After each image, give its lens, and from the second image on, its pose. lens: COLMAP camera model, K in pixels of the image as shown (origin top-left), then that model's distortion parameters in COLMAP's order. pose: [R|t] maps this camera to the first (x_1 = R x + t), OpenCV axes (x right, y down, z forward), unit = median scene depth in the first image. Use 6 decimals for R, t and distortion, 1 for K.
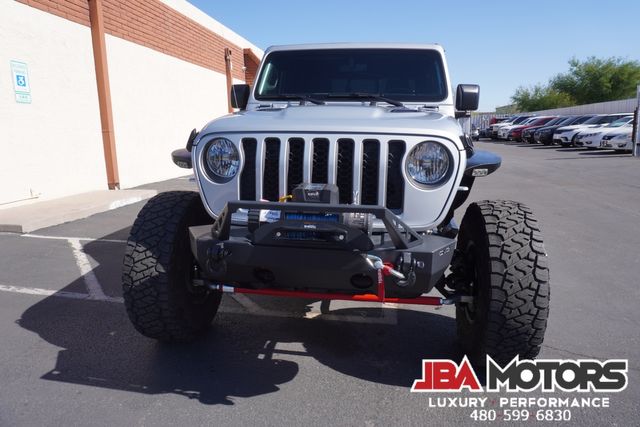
lens RADIAL K [[425.2, 0, 317.0], [0, 425.2, 207.7], [0, 0, 1]] dist [-0.039722, 0.019692]
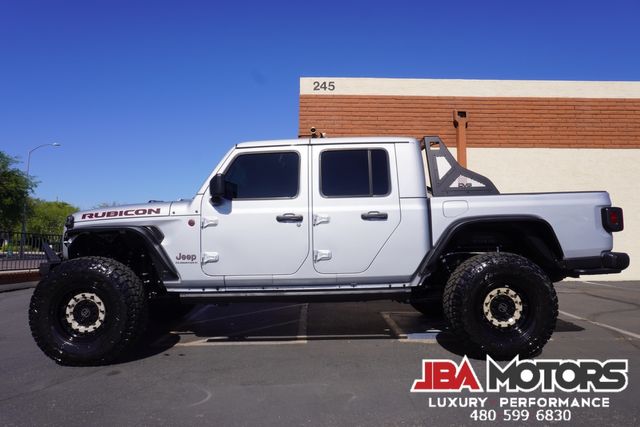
lens RADIAL K [[425.2, 0, 321.5], [0, 425.2, 206.1], [0, 0, 1]] dist [-0.039722, 0.019692]
pose [[0.160176, -0.072505, -0.984422, 0.792334], [-0.178493, 0.978730, -0.101128, -0.071419], [0.970816, 0.191911, 0.143828, 0.577463]]
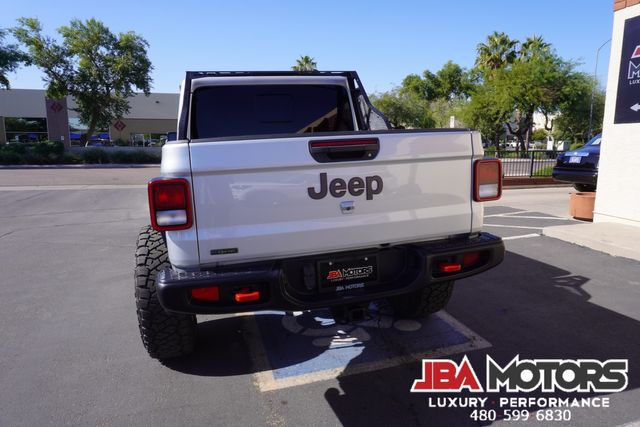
lens RADIAL K [[425.2, 0, 320.3], [0, 425.2, 209.5], [0, 0, 1]] dist [-0.039722, 0.019692]
pose [[-0.911818, 0.091779, -0.400206, 0.273274], [-0.044716, 0.946704, 0.318987, -0.281708], [0.408152, 0.308753, -0.859118, 1.372171]]
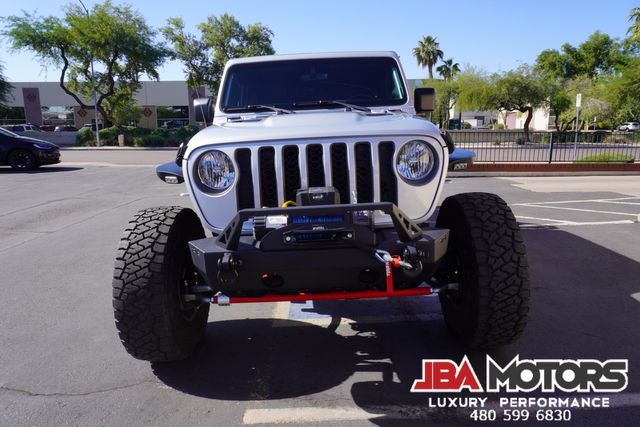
lens RADIAL K [[425.2, 0, 318.8], [0, 425.2, 207.5], [0, 0, 1]] dist [-0.039722, 0.019692]
pose [[-0.990110, 0.061240, -0.126219, 0.182018], [0.012867, 0.935542, 0.352980, -0.279481], [0.139700, 0.347865, -0.927078, 1.456633]]
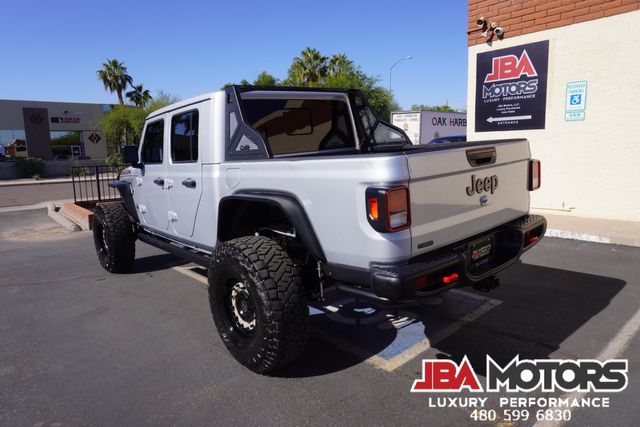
lens RADIAL K [[425.2, 0, 322.4], [0, 425.2, 207.3], [0, 0, 1]] dist [-0.039722, 0.019692]
pose [[-0.650405, 0.147635, -0.745102, 0.533350], [-0.088312, 0.959580, 0.267220, -0.272854], [0.754436, 0.239603, -0.611078, 1.242706]]
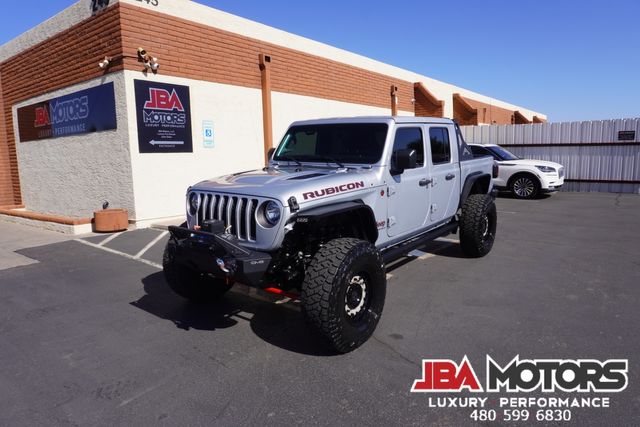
lens RADIAL K [[425.2, 0, 317.9], [0, 425.2, 209.2], [0, 0, 1]] dist [-0.039722, 0.019692]
pose [[0.875704, 0.057808, -0.479375, 0.391592], [-0.076482, 0.996880, -0.019500, -0.030555], [0.476752, 0.053740, 0.877393, -0.140425]]
